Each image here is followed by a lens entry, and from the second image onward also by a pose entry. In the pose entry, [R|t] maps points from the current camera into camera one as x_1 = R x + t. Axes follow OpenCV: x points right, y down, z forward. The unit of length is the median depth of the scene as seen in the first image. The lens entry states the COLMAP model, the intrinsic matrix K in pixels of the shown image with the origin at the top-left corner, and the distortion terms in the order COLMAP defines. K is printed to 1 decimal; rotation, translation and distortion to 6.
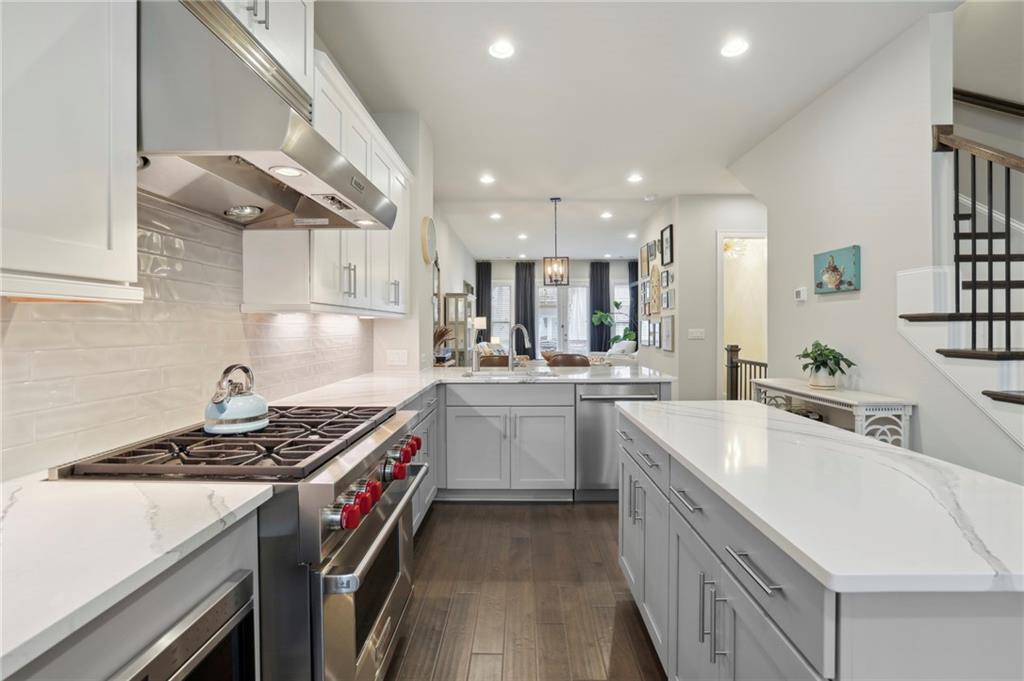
lens RADIAL K [[451.9, 0, 511.4], [0, 451.9, 332.8], [0, 0, 1]] dist [-0.026342, 0.000962]
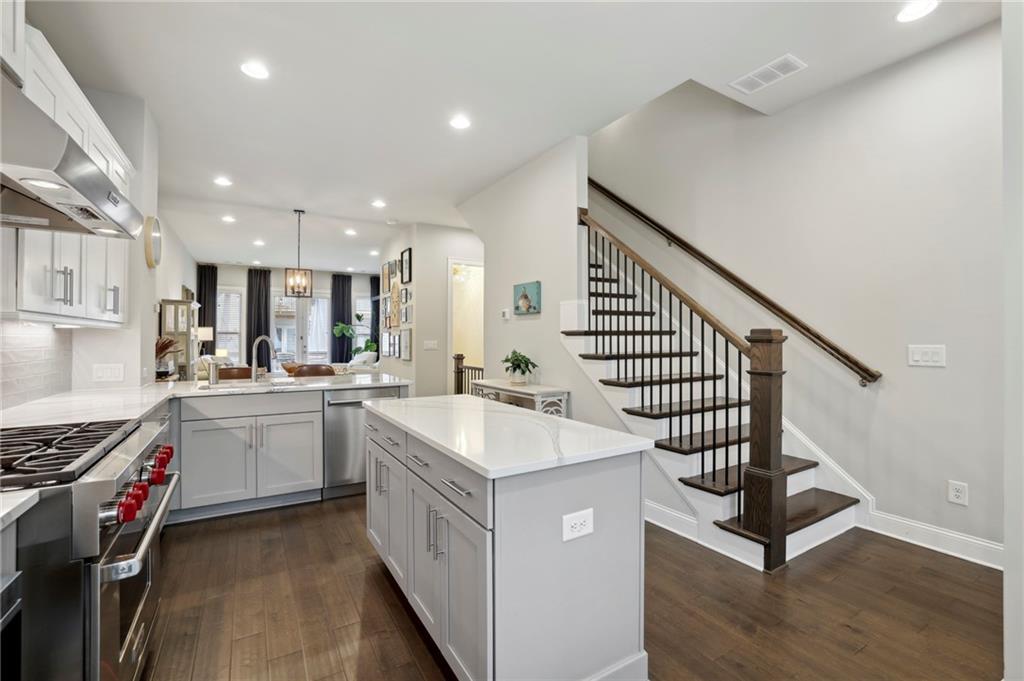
lens RADIAL K [[451.9, 0, 511.4], [0, 451.9, 332.8], [0, 0, 1]] dist [-0.026342, 0.000962]
pose [[0.846328, 0.010470, 0.532560, -0.053098], [0.003322, 0.999684, -0.024933, 0.001553], [-0.532652, 0.022871, 0.846025, -0.158607]]
